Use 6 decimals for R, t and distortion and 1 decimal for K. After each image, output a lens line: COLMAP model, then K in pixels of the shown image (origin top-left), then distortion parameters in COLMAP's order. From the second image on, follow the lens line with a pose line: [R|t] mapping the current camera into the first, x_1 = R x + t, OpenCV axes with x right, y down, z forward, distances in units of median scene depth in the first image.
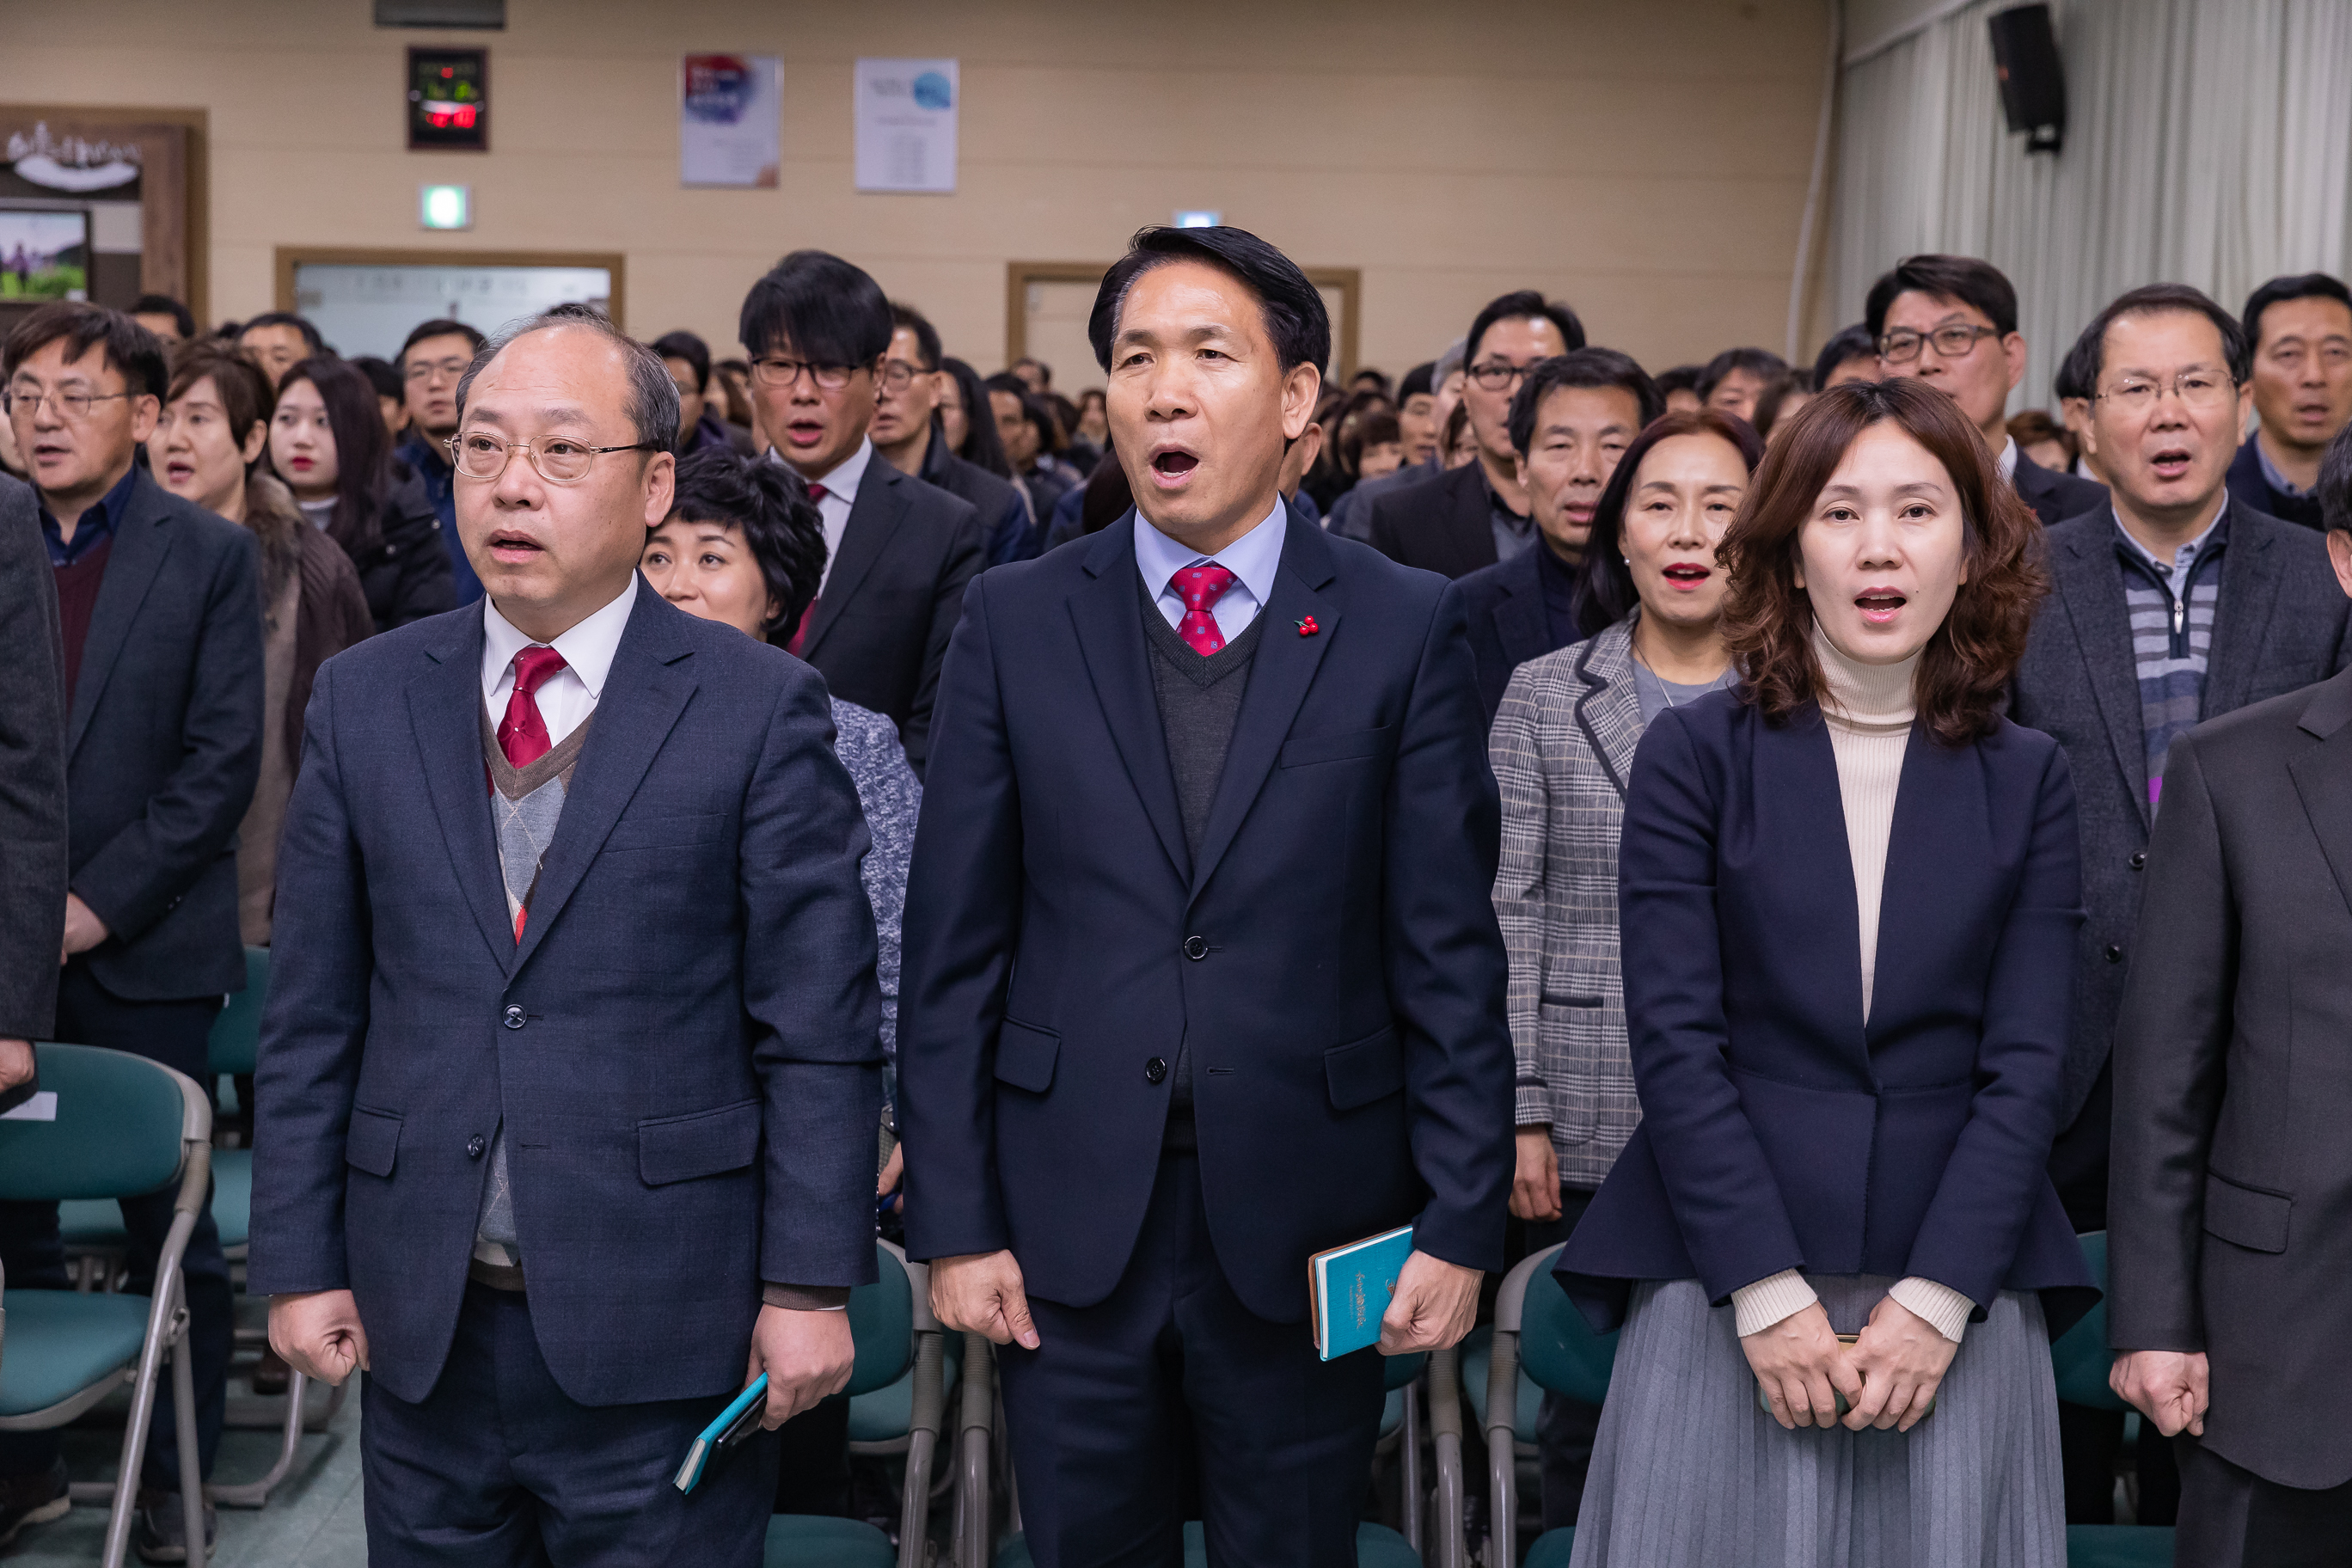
lens RADIAL K [[3751.1, 0, 1140.2], [0, 3751.1, 832.7], [0, 0, 1]] dist [0.030778, 0.000000]
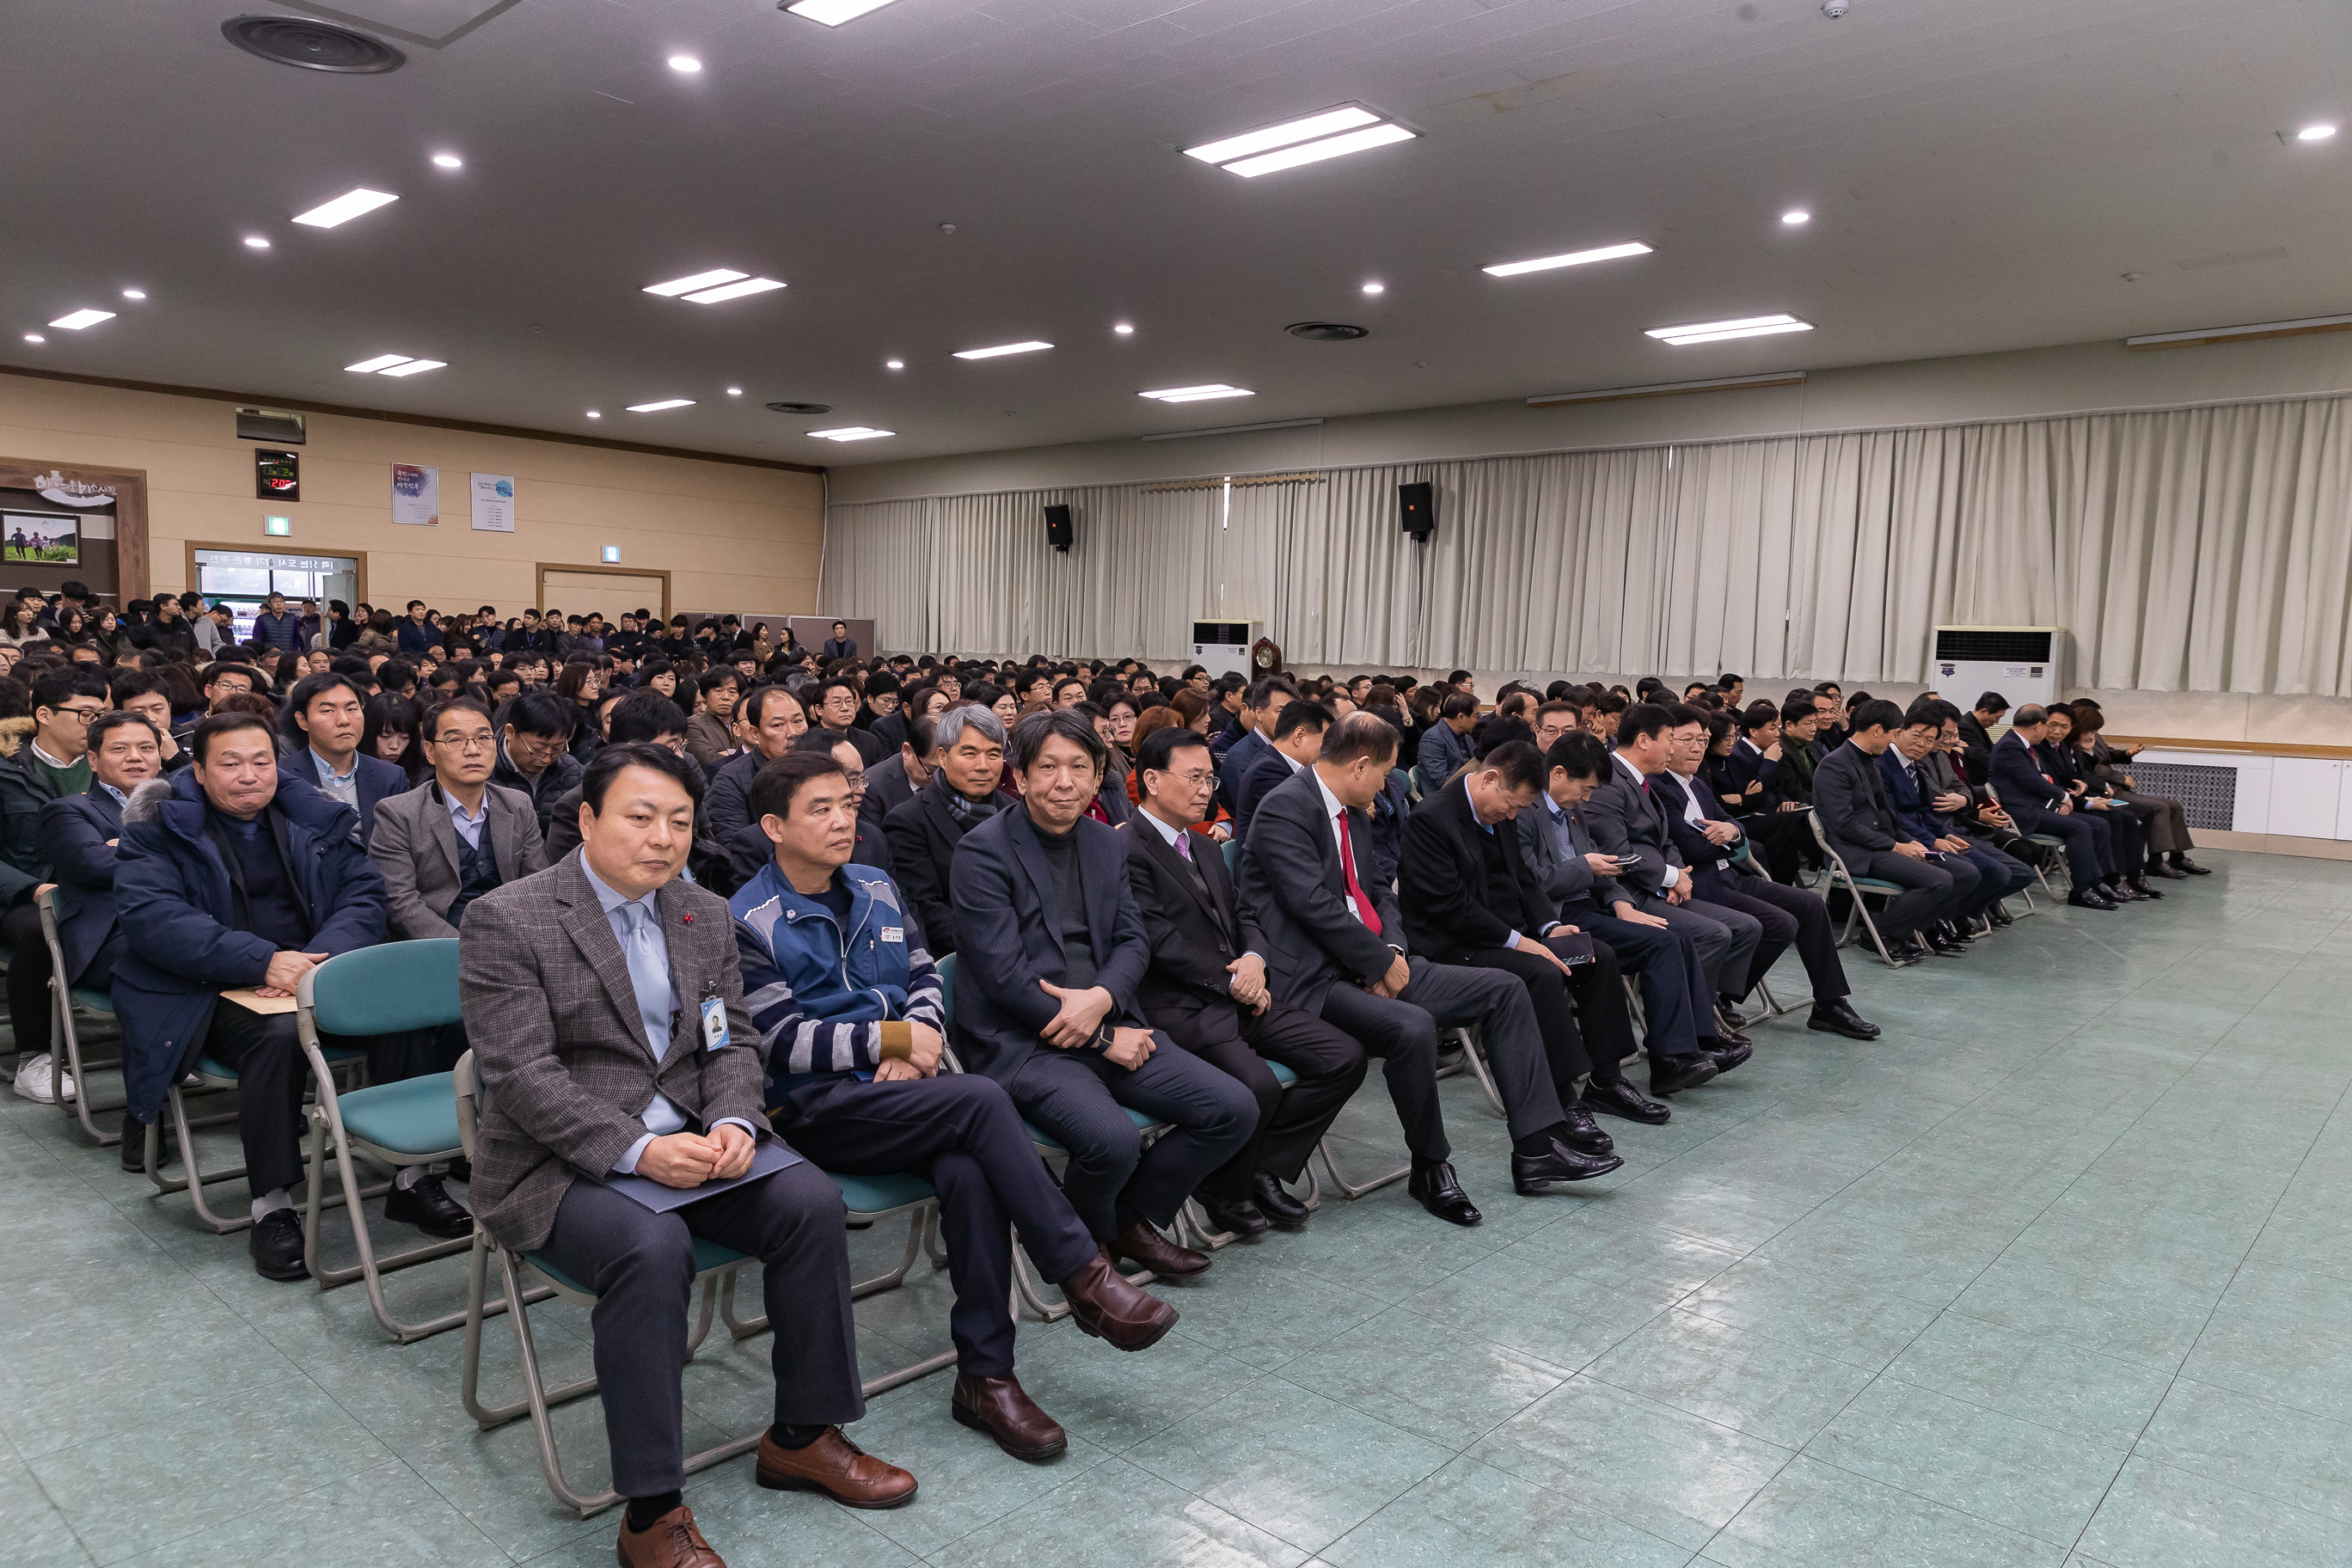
lens RADIAL K [[1577.0, 0, 1170.0], [0, 1577.0, 791.5], [0, 0, 1]] dist [0.010878, 0.001230]
pose [[0.654728, -0.070388, 0.752580, -3.099115], [0.065193, 0.997203, 0.036551, -0.097122], [-0.753048, 0.025132, 0.657485, 0.214677]]
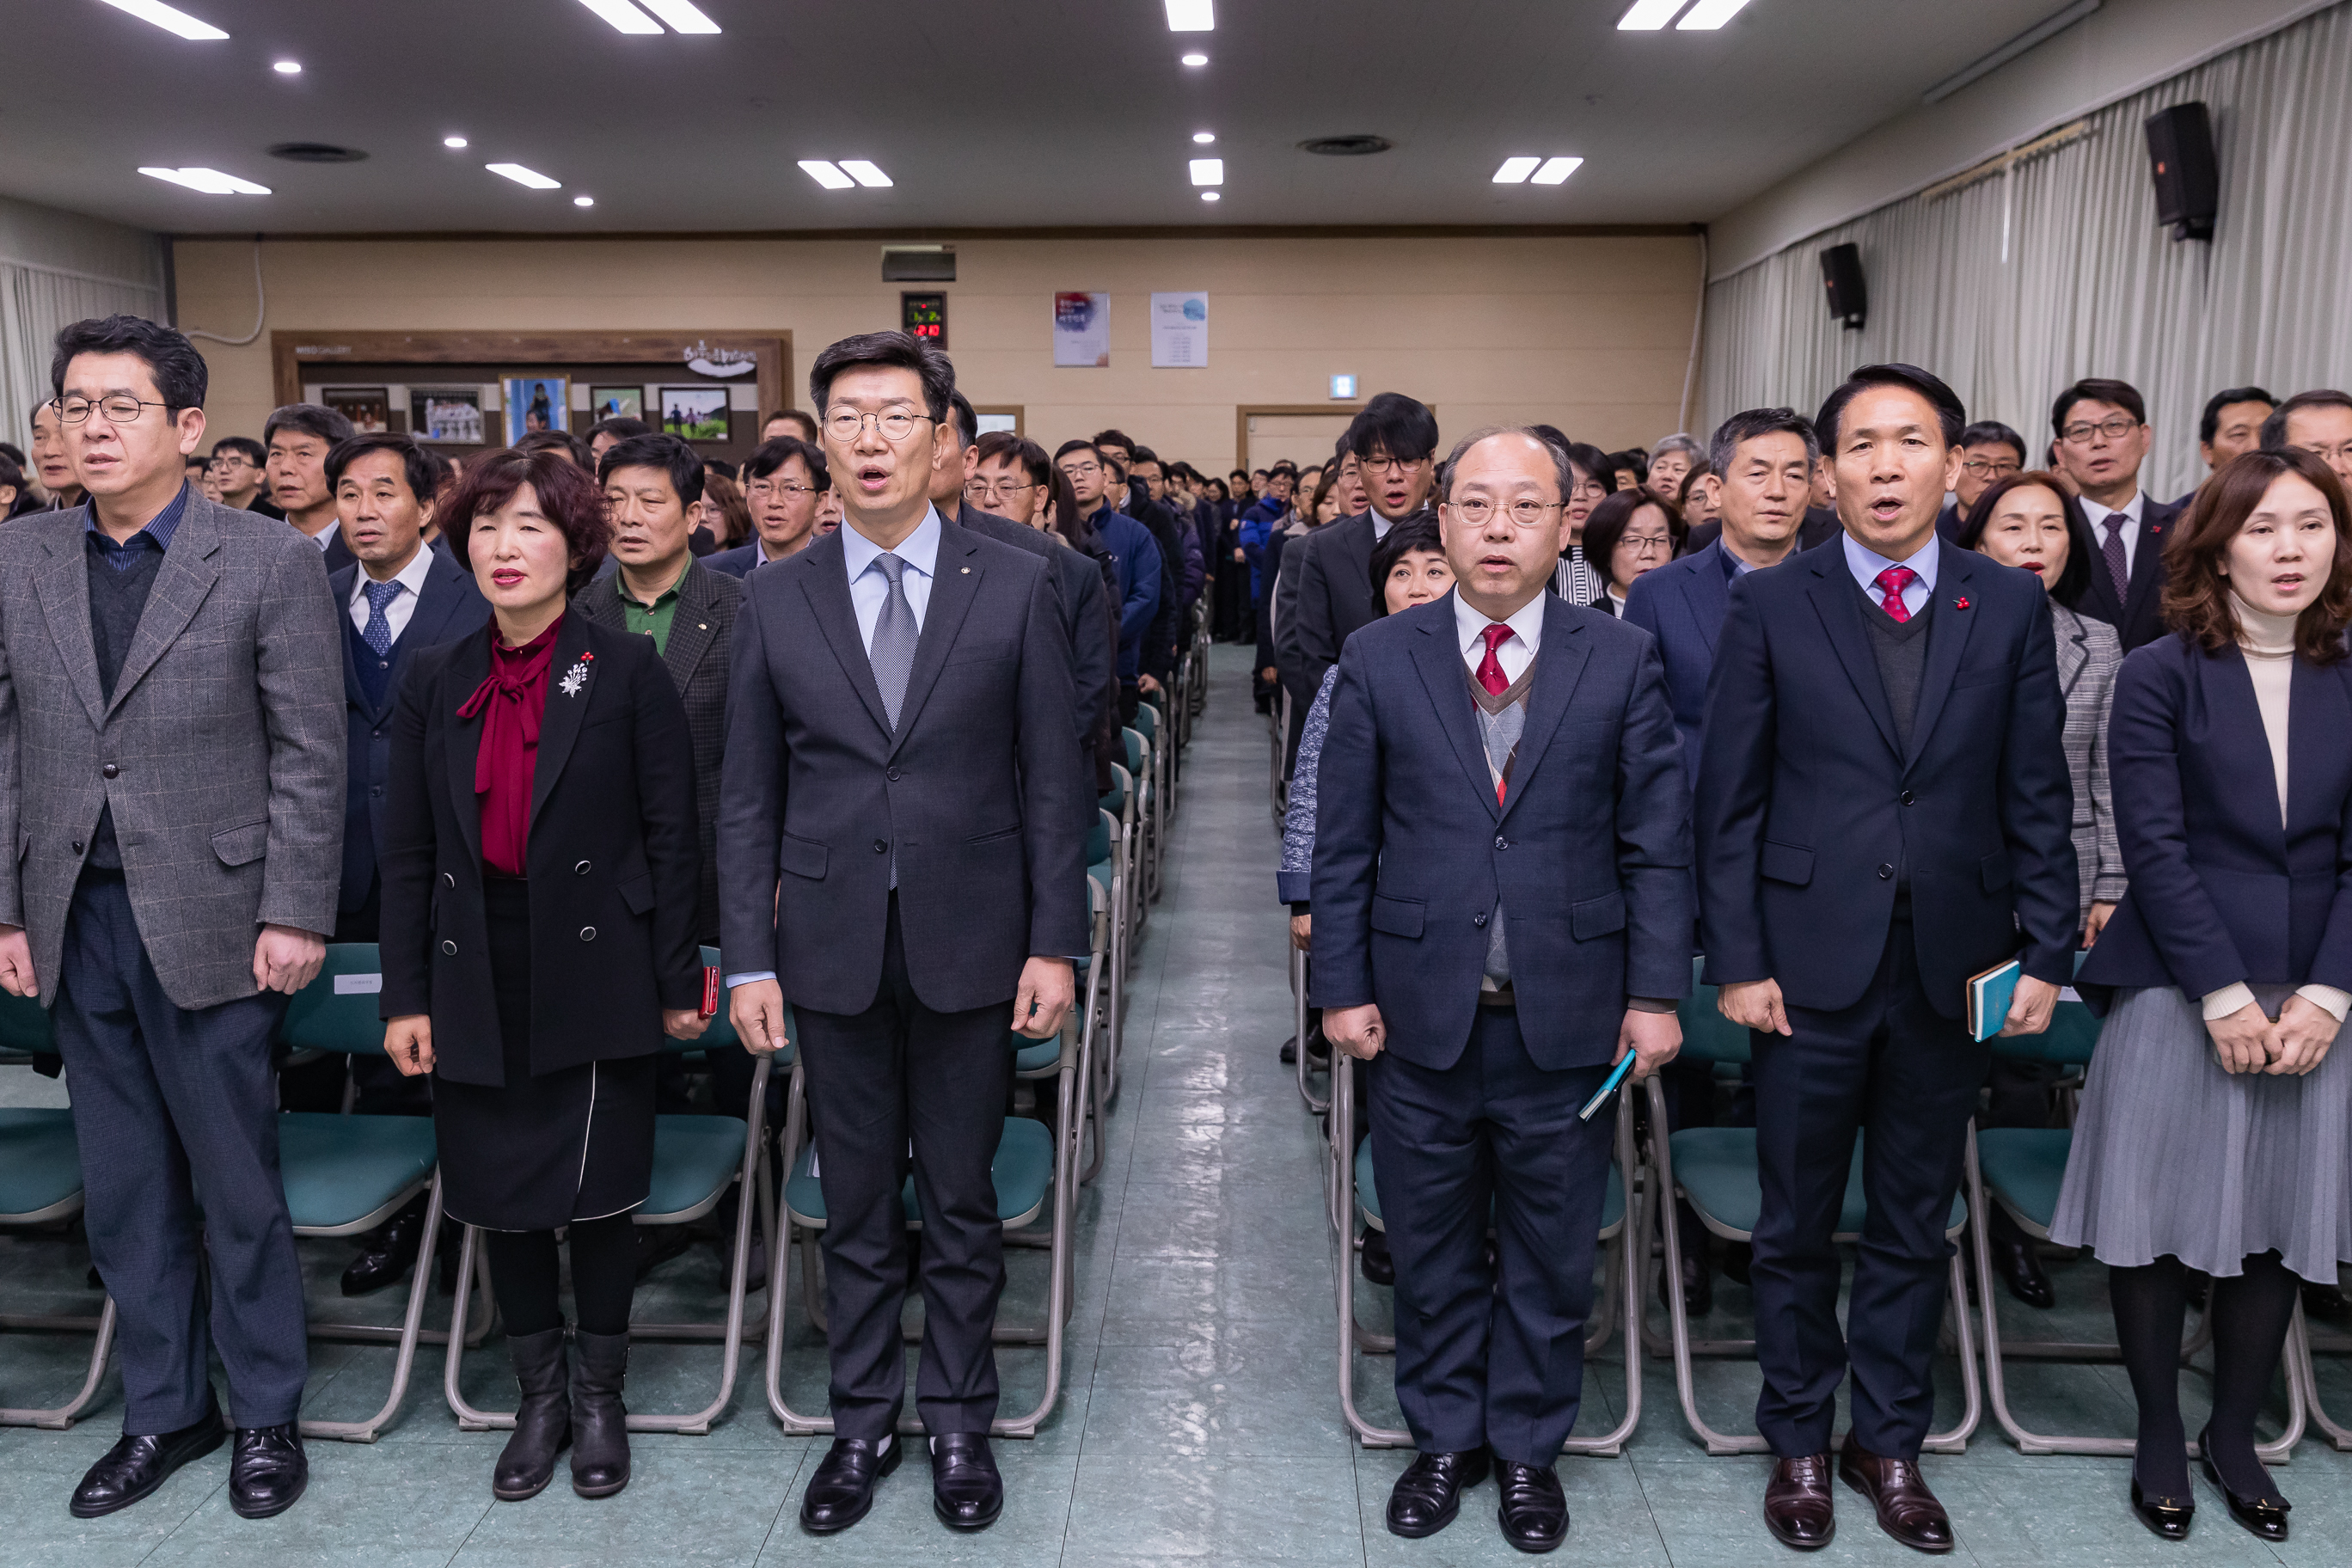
lens RADIAL K [[2060.5, 0, 1159.3], [0, 2060.5, 784.8], [0, 0, 1]] dist [0.006900, 0.017053]
pose [[0.999450, -0.017243, -0.028319, -0.275074], [0.018099, 0.999379, 0.030224, -0.007706], [0.027780, -0.030720, 0.999142, 0.063978]]
